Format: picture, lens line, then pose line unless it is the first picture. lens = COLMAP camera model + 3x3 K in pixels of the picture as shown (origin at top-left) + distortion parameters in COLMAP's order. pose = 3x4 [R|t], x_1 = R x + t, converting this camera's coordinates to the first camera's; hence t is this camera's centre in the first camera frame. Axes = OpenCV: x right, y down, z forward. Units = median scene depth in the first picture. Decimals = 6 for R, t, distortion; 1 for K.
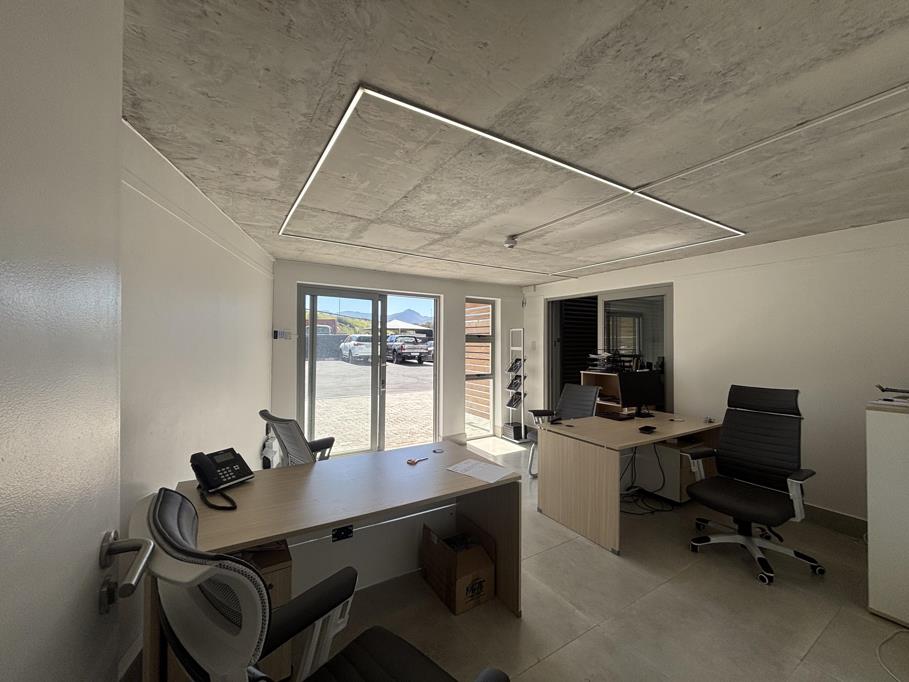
lens RADIAL K [[367.6, 0, 452.8], [0, 367.6, 338.1], [0, 0, 1]] dist [0.004622, -0.000647]
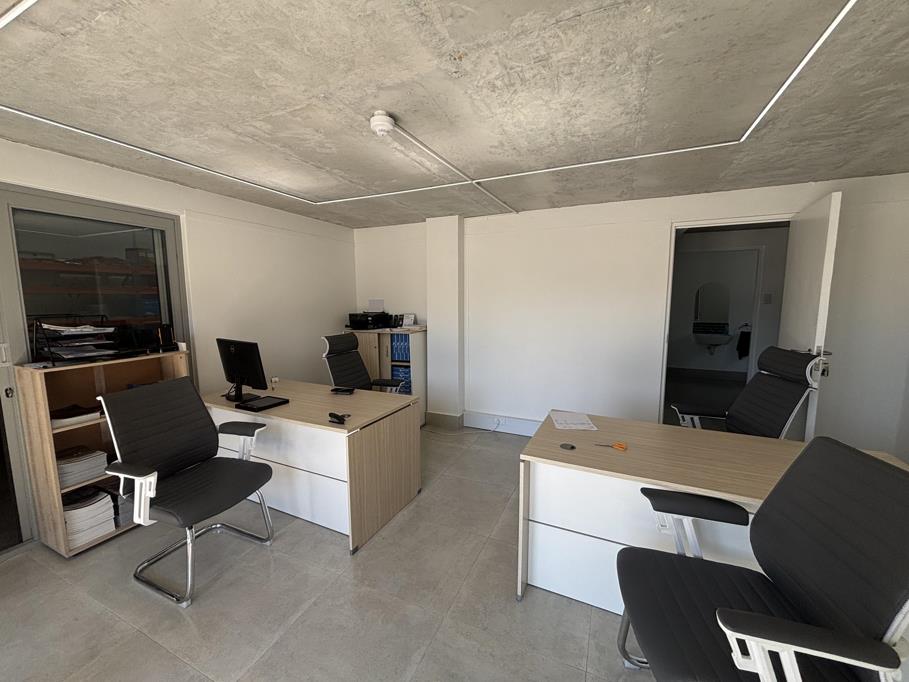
lens RADIAL K [[367.6, 0, 453.2], [0, 367.6, 343.2], [0, 0, 1]] dist [0.004622, -0.000647]
pose [[-0.540040, -0.098305, 0.835878, -0.556785], [-0.000361, 0.993182, 0.116571, 0.020354], [-0.841639, 0.062651, -0.536394, 1.715814]]
